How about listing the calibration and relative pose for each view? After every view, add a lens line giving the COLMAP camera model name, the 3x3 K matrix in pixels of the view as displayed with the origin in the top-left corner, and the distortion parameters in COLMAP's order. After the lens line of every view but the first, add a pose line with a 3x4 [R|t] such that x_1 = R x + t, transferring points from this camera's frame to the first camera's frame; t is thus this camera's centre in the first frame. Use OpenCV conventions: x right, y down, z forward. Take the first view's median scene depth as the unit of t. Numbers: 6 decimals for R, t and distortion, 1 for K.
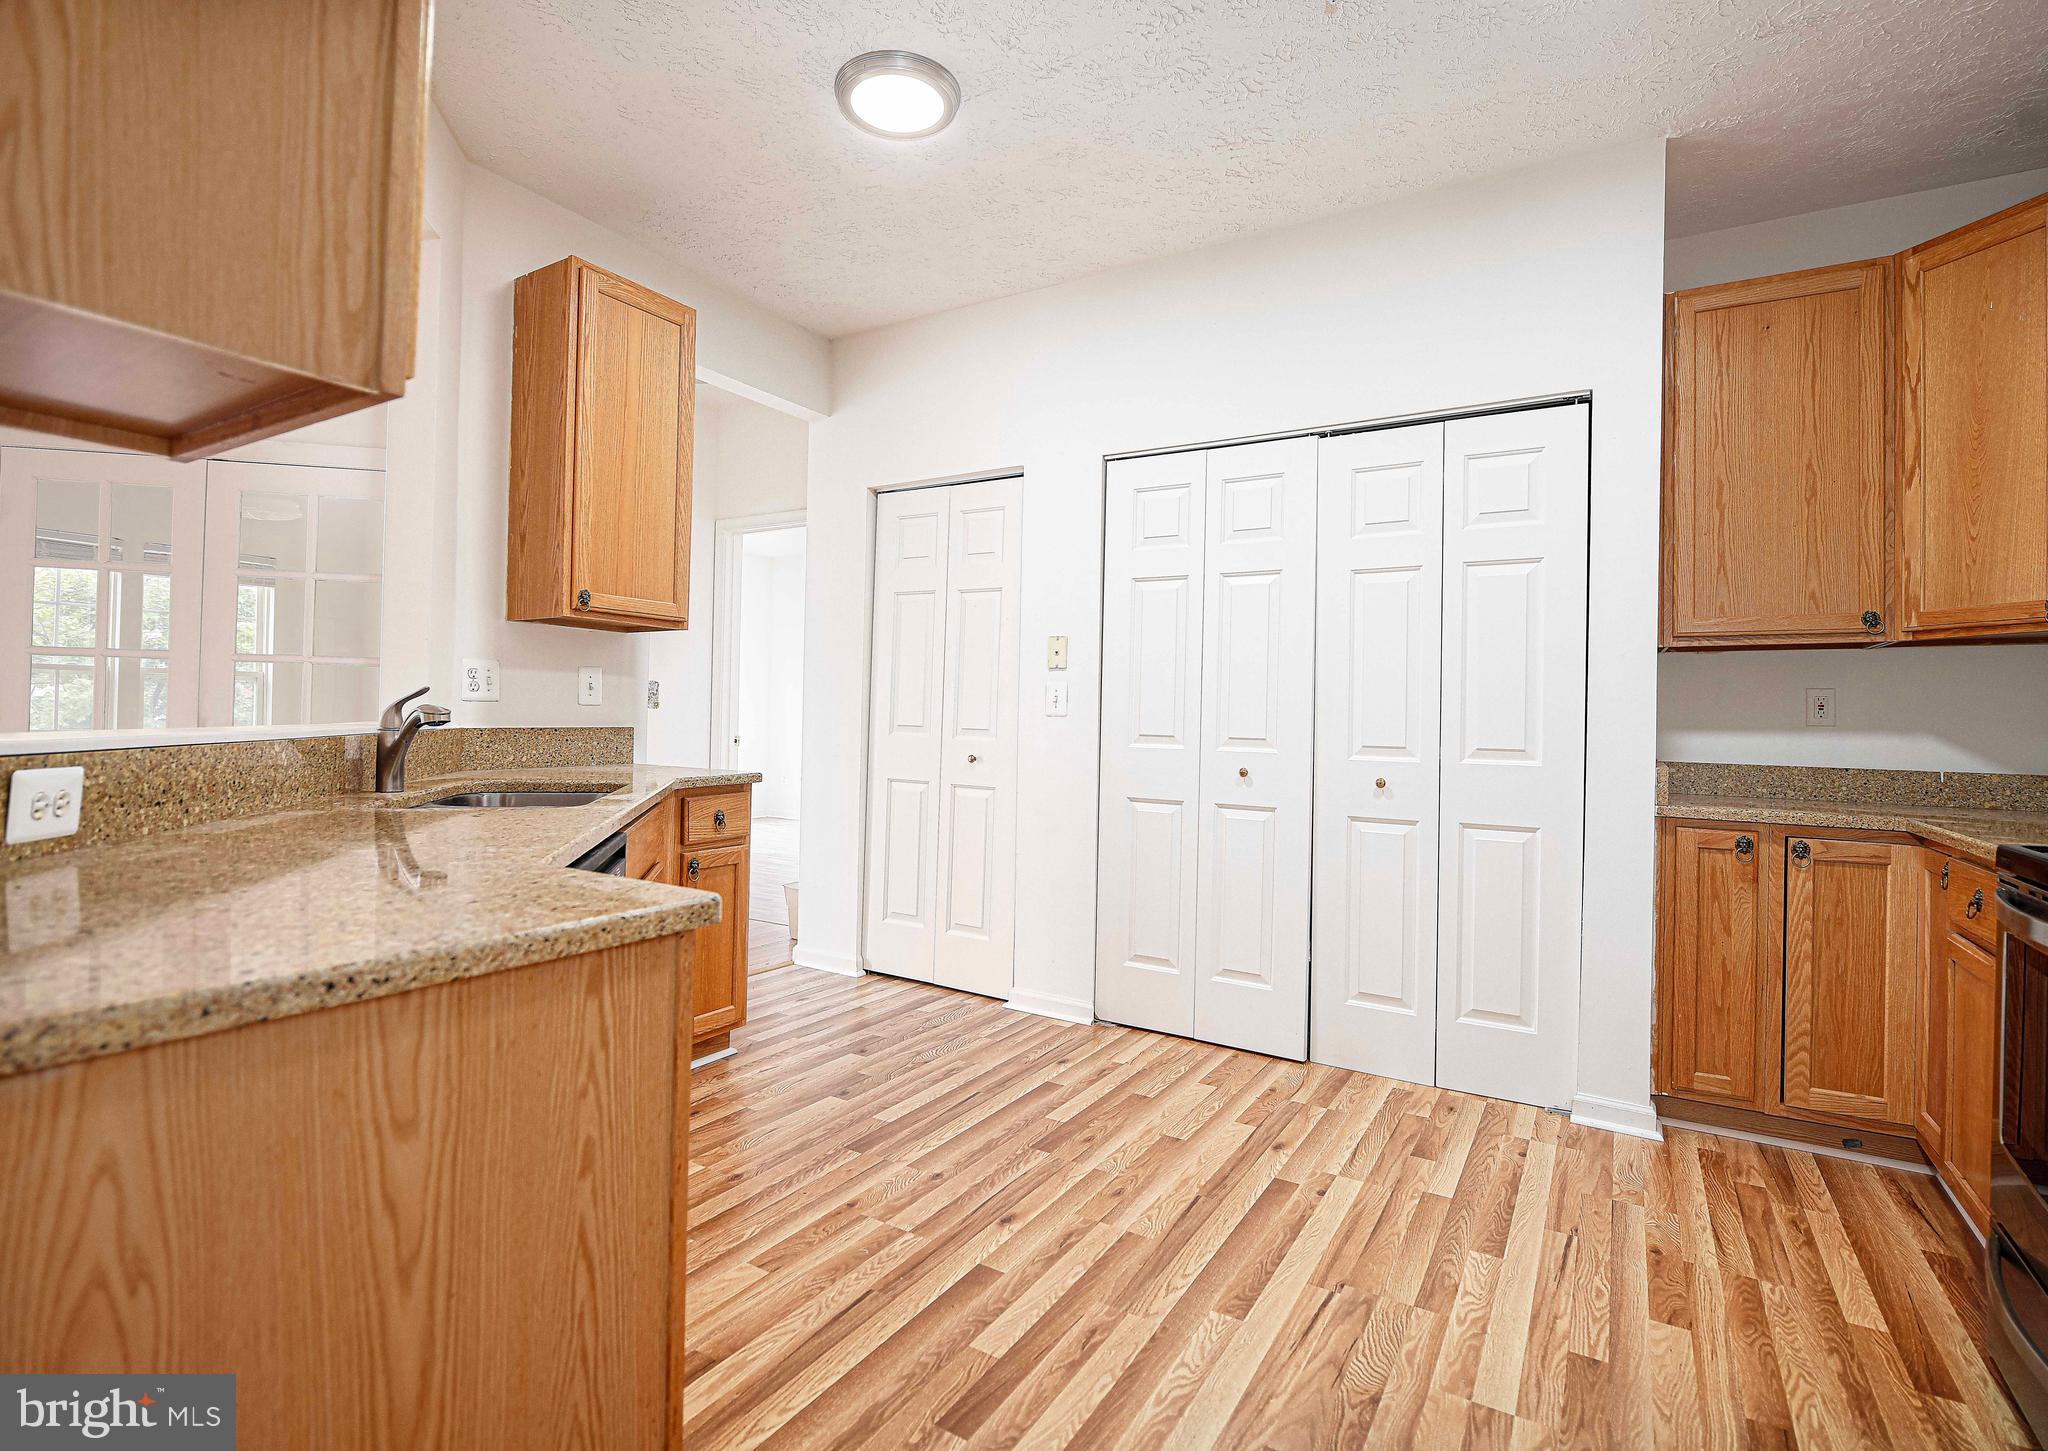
lens RADIAL K [[968.2, 0, 1021.2], [0, 968.2, 706.8], [0, 0, 1]] dist [-0.004288, -0.003317]
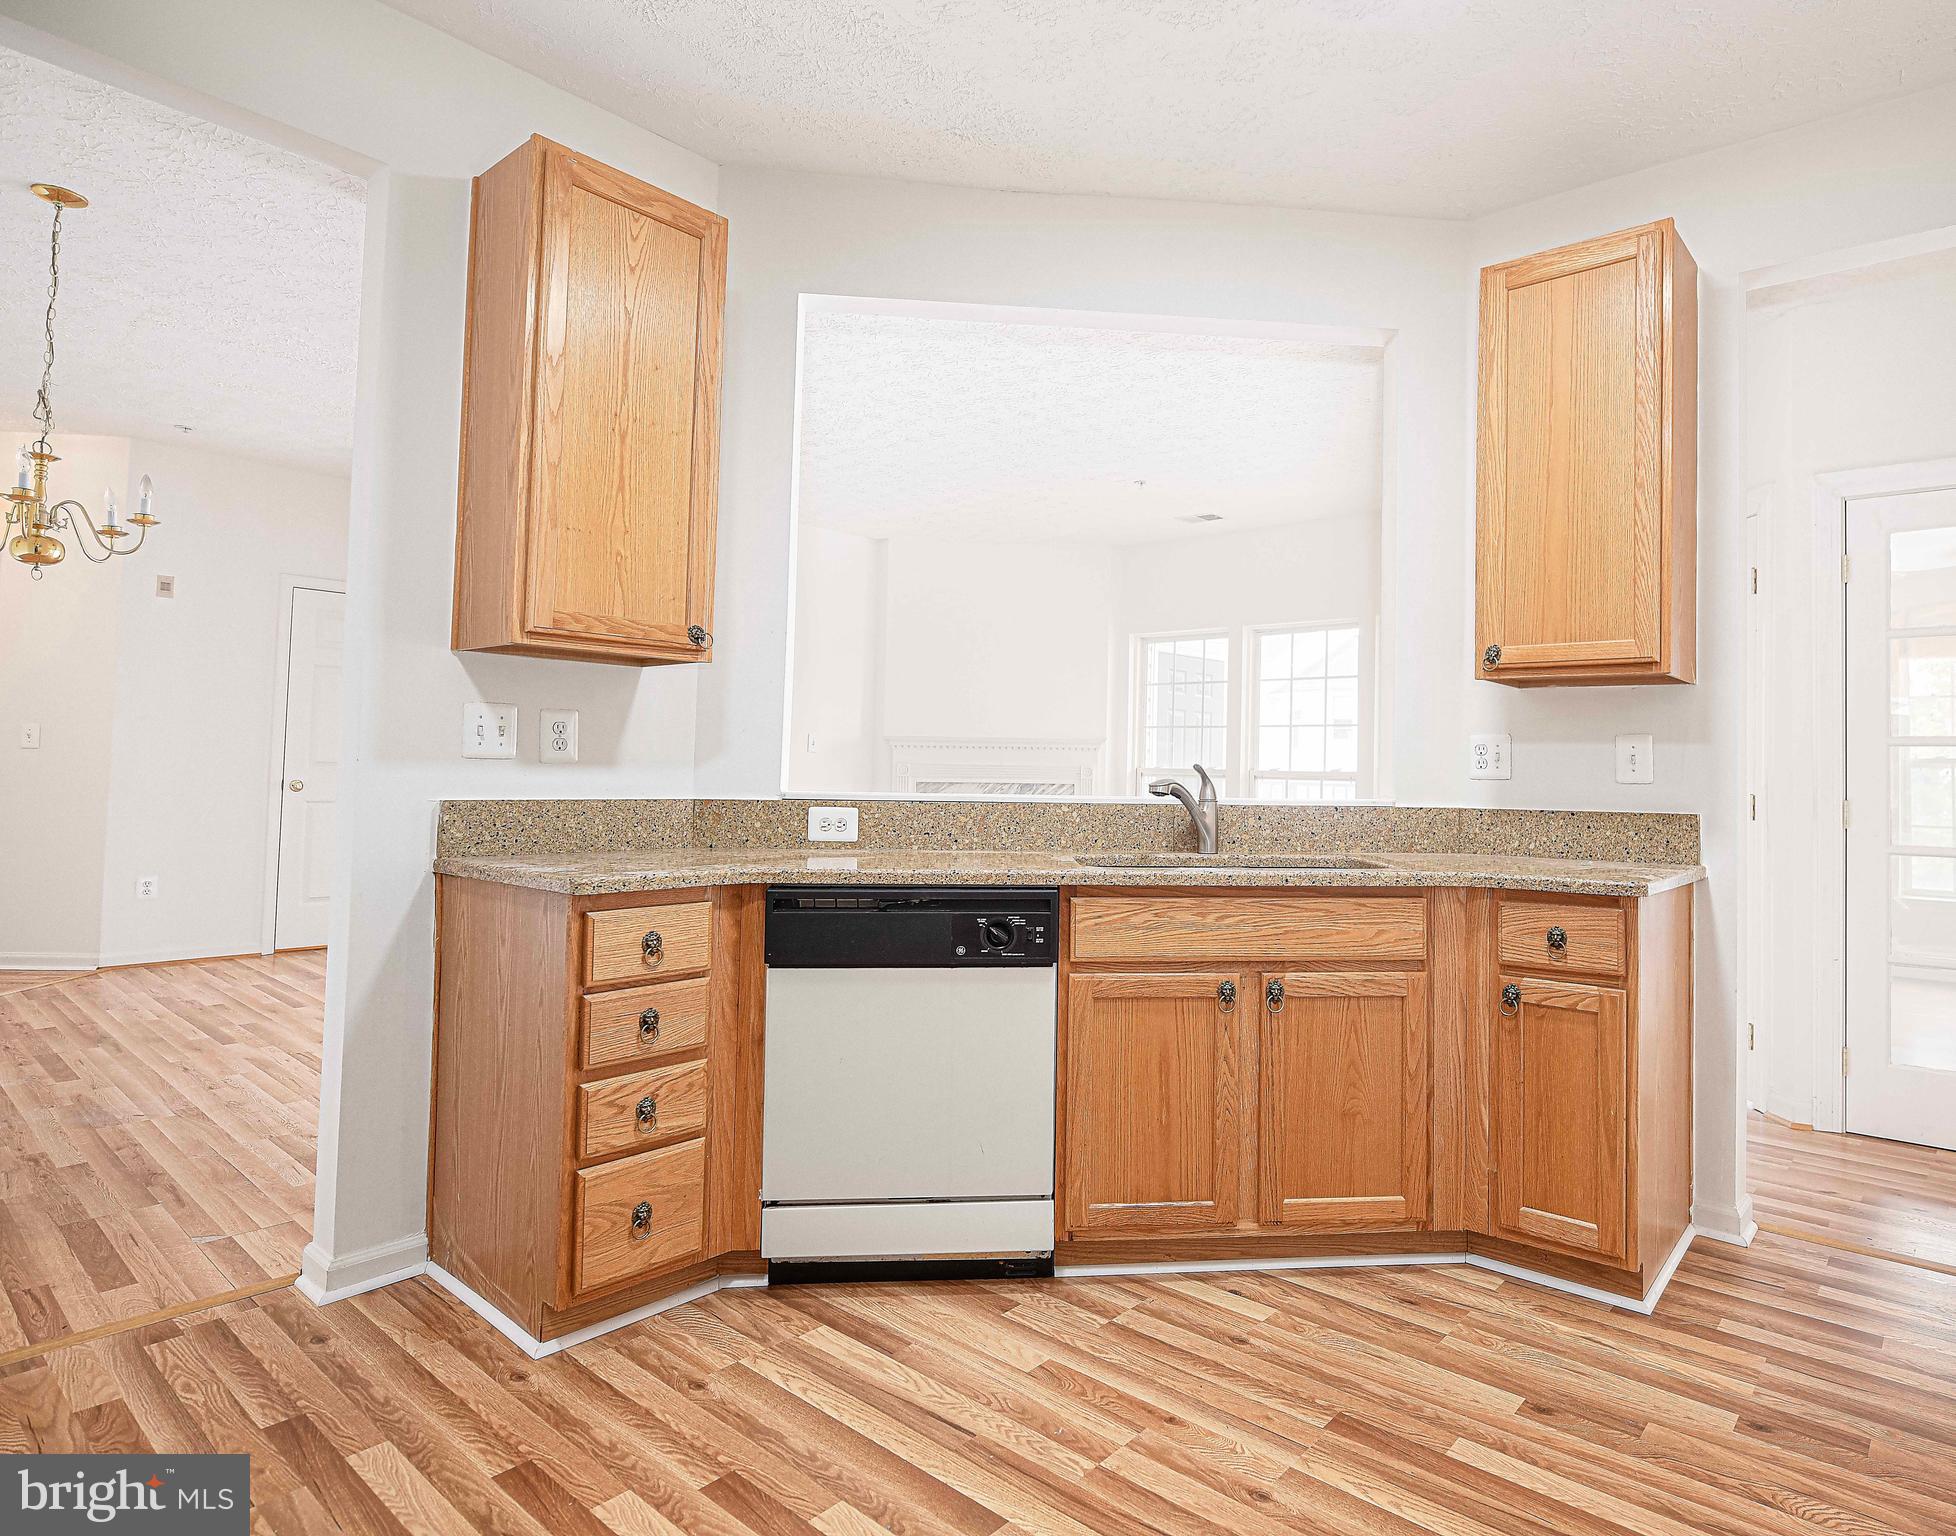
lens RADIAL K [[1112.7, 0, 1106.2], [0, 1112.7, 729.8], [0, 0, 1]] dist [-0.005480, -0.000765]
pose [[-0.107201, -0.064086, -0.992170, 0.631415], [-0.011371, 0.997934, -0.063229, 0.021000], [0.994172, 0.004503, -0.107708, 0.889733]]
